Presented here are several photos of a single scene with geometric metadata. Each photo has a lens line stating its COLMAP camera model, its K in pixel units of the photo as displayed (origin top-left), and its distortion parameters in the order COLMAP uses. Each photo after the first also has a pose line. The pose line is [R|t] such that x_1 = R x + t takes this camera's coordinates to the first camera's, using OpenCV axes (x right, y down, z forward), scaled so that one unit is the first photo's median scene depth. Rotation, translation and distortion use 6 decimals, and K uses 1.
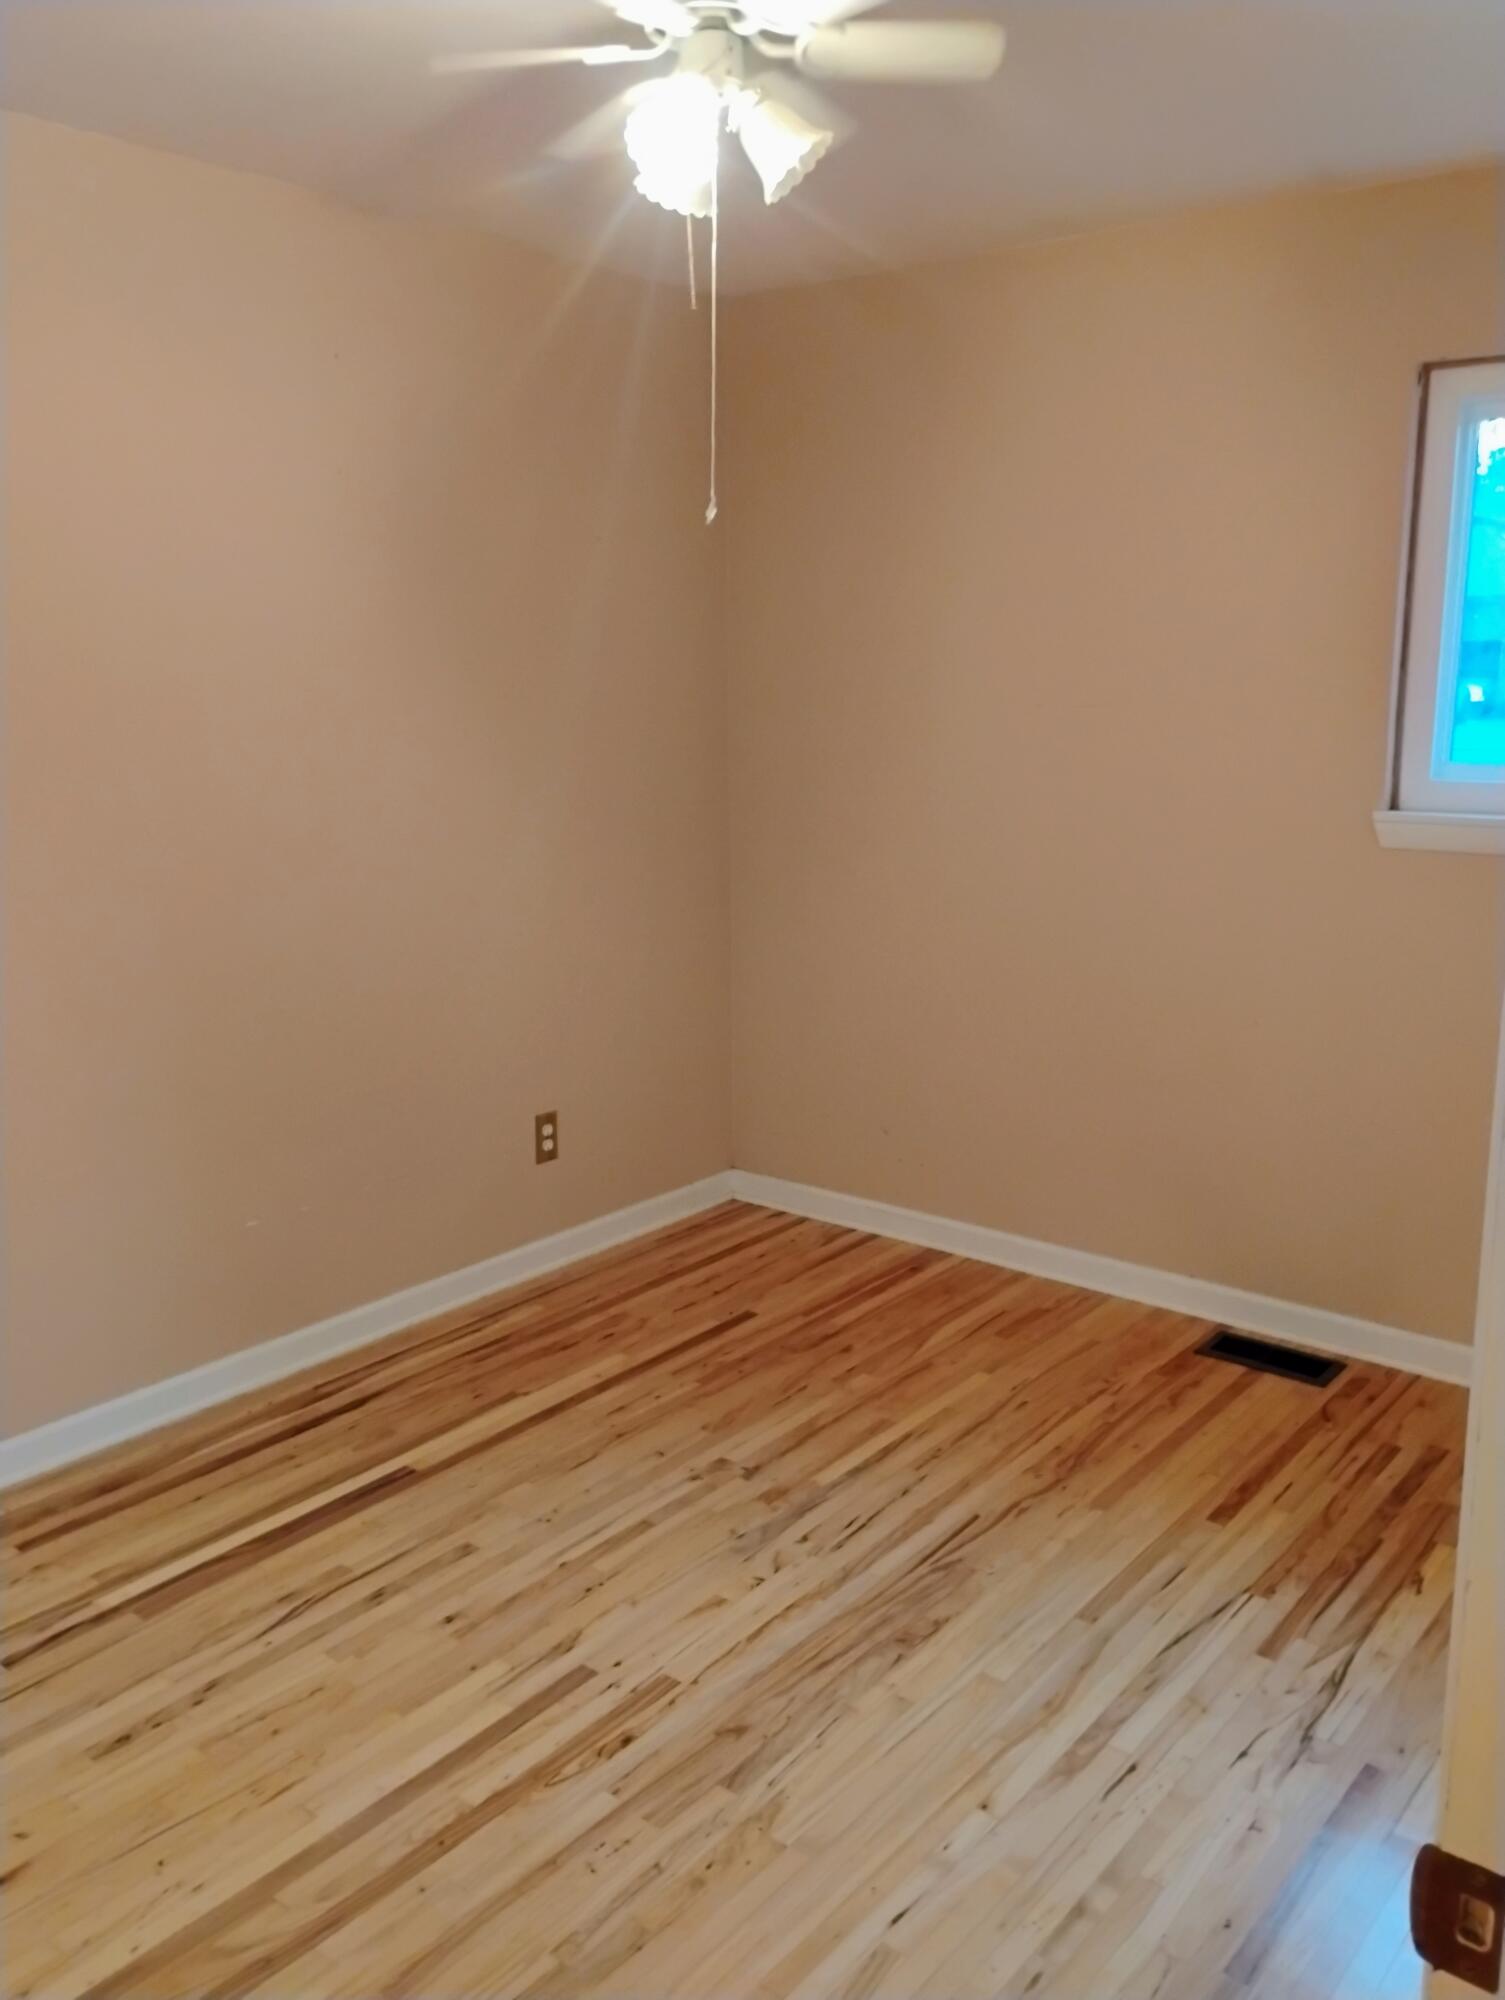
lens RADIAL K [[1673.5, 0, 751.5], [0, 1673.5, 998.8], [0, 0, 1]] dist [0.051575, -0.012043]
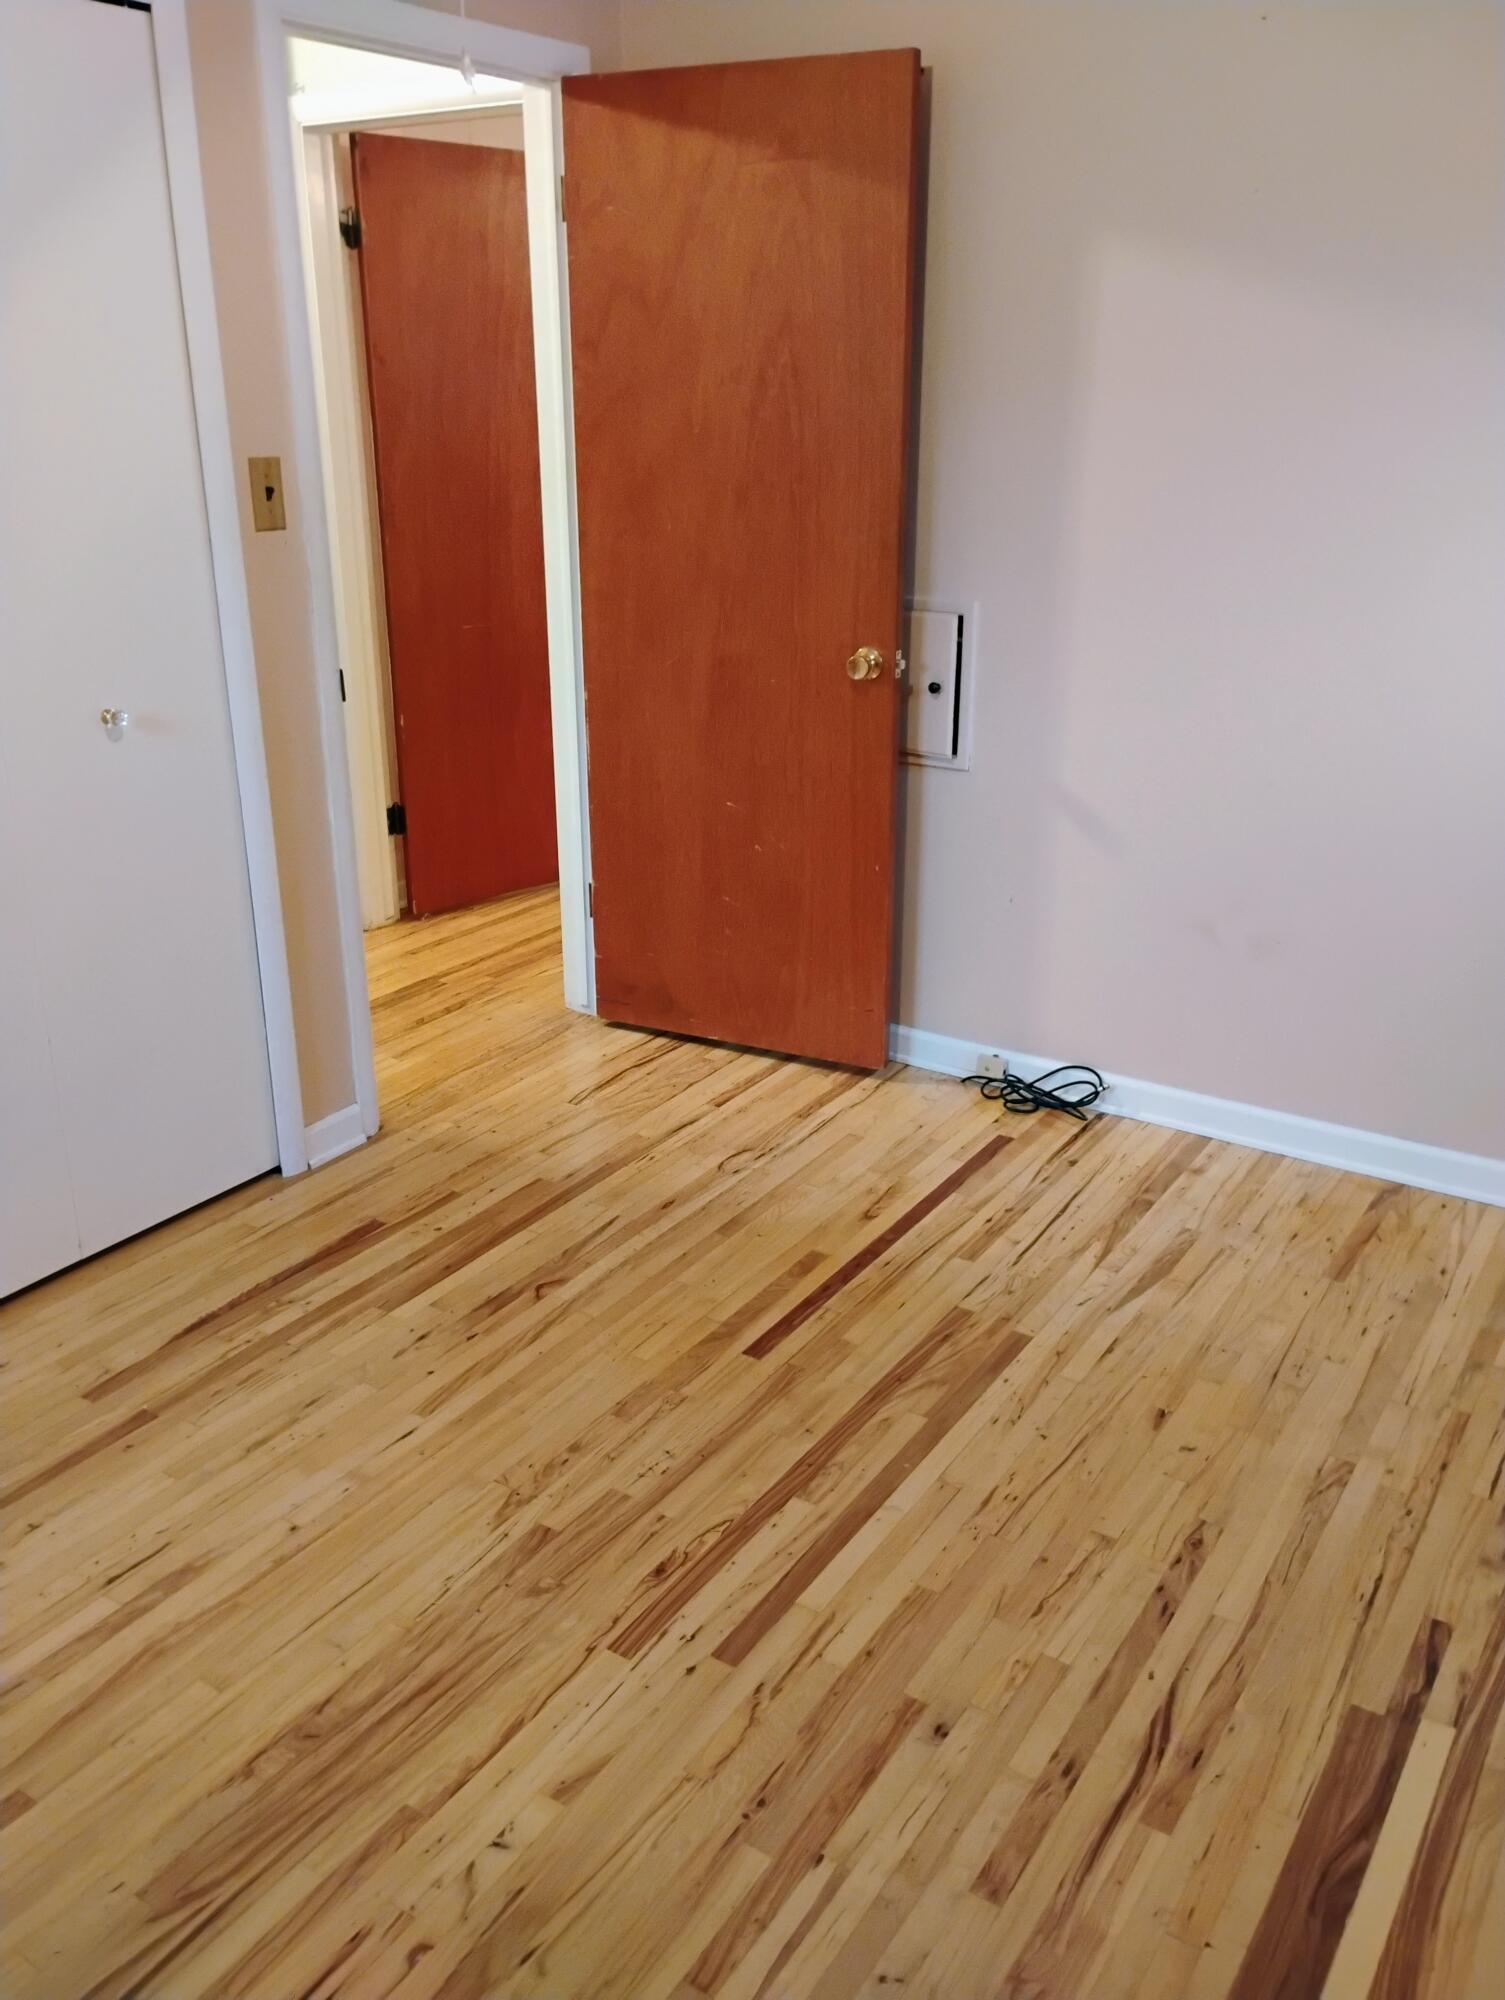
lens RADIAL K [[1673.5, 0, 747.3], [0, 1673.5, 998.4], [0, 0, 1]] dist [0.051575, -0.012043]
pose [[-0.994826, 0.041073, -0.092918, -0.046896], [-0.014487, 0.847924, 0.529920, -0.298499], [0.100553, 0.528524, -0.842942, 1.551543]]
